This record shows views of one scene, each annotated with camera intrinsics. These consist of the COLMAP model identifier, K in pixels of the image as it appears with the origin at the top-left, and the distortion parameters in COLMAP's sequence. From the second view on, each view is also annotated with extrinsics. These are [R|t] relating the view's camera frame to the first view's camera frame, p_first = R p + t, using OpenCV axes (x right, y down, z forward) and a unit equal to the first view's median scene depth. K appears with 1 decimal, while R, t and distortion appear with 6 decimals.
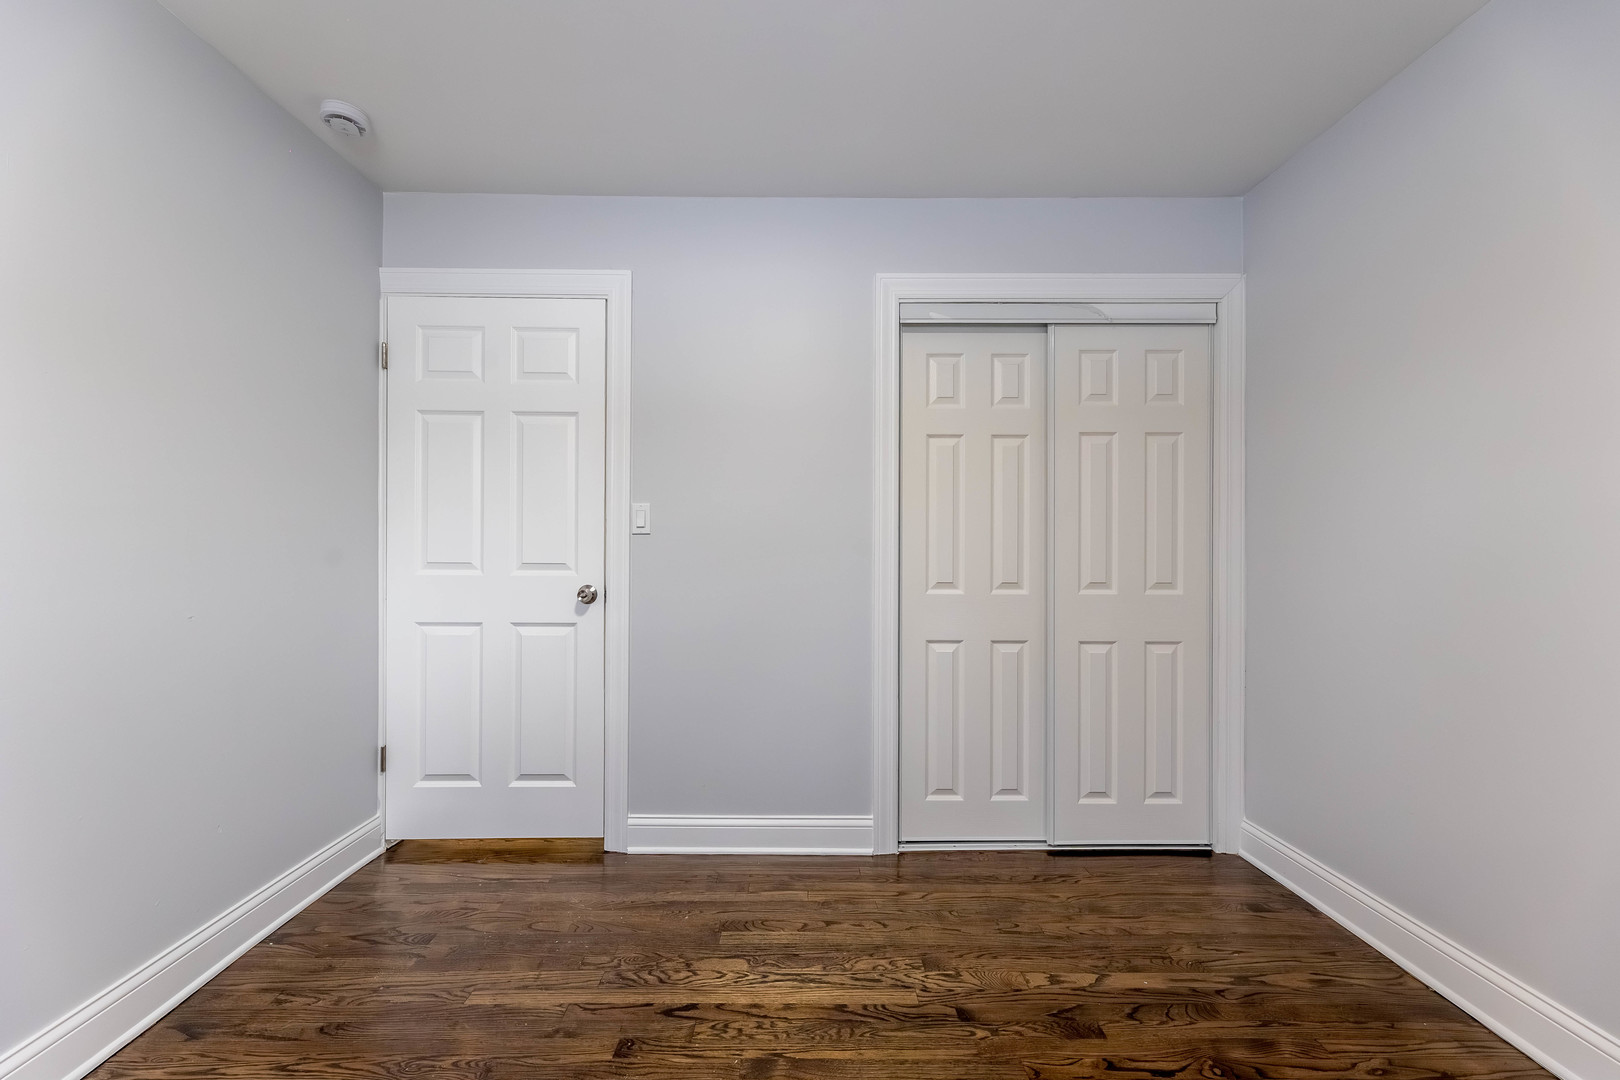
lens RADIAL K [[669.6, 0, 789.3], [0, 669.6, 537.6], [0, 0, 1]] dist [-0.000692, -0.000141]
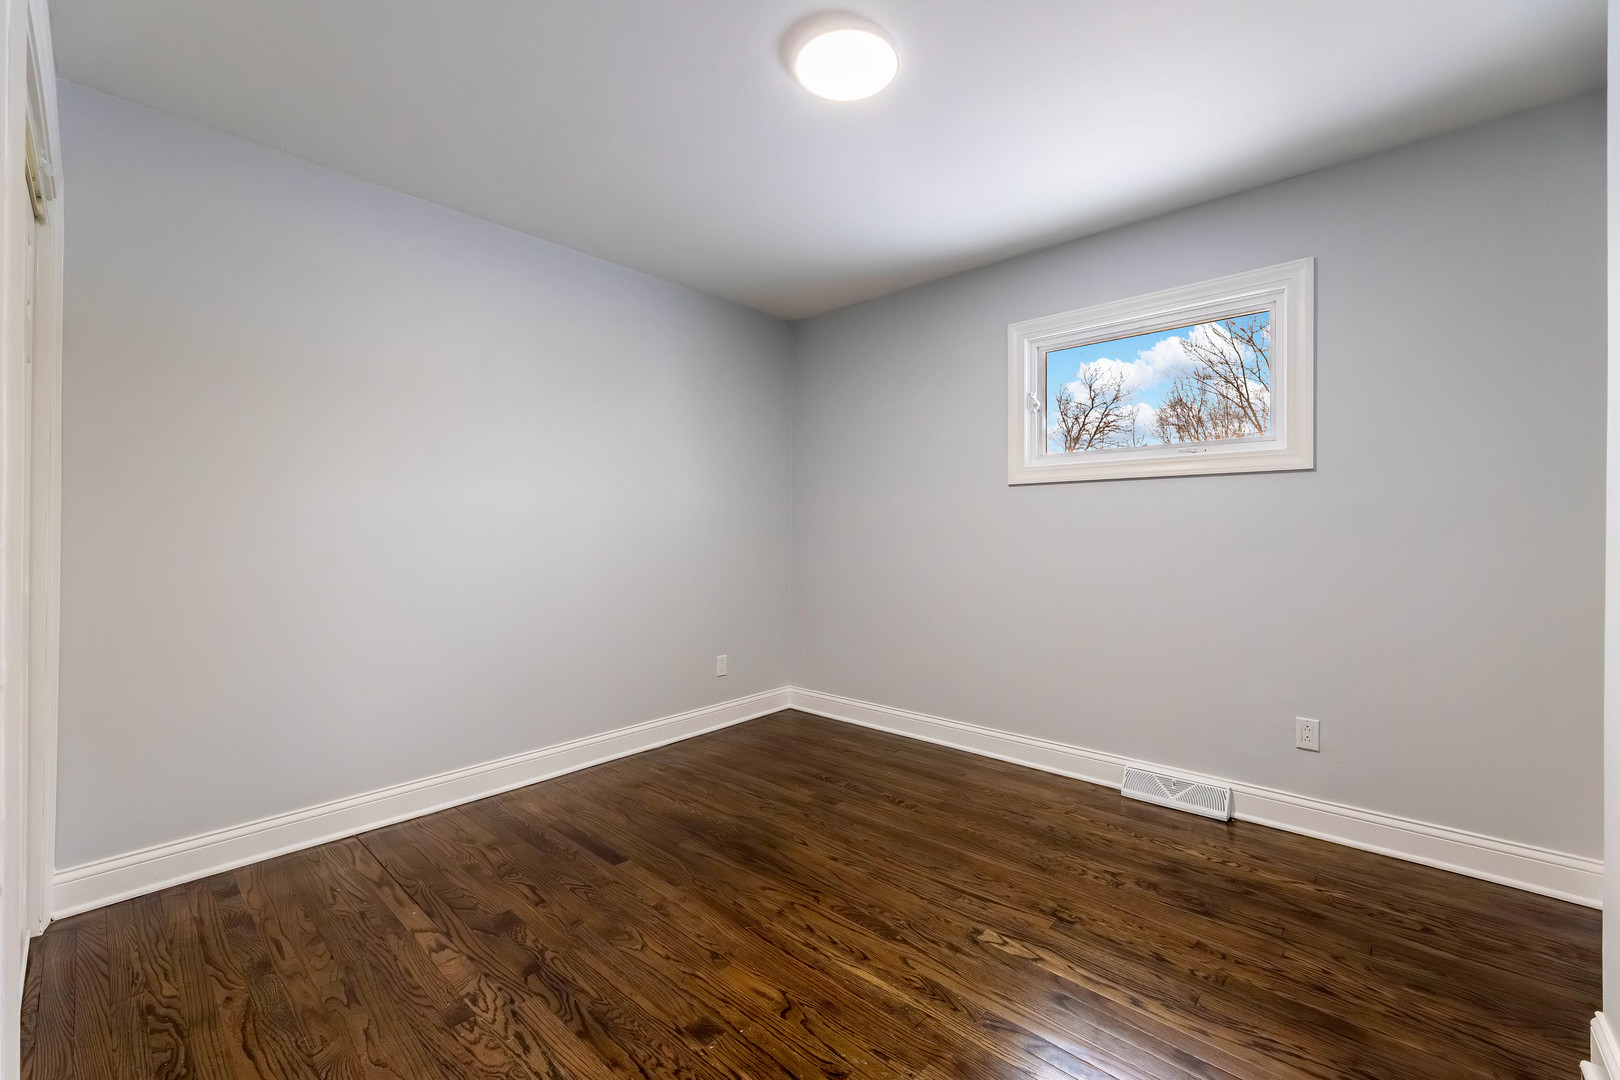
lens RADIAL K [[669.6, 0, 789.3], [0, 669.6, 537.6], [0, 0, 1]] dist [-0.000692, -0.000141]
pose [[-0.726521, -0.010988, 0.687057, -0.748304], [-0.010103, 0.999935, 0.005308, 0.010698], [-0.687070, -0.003085, -0.726585, 1.462379]]
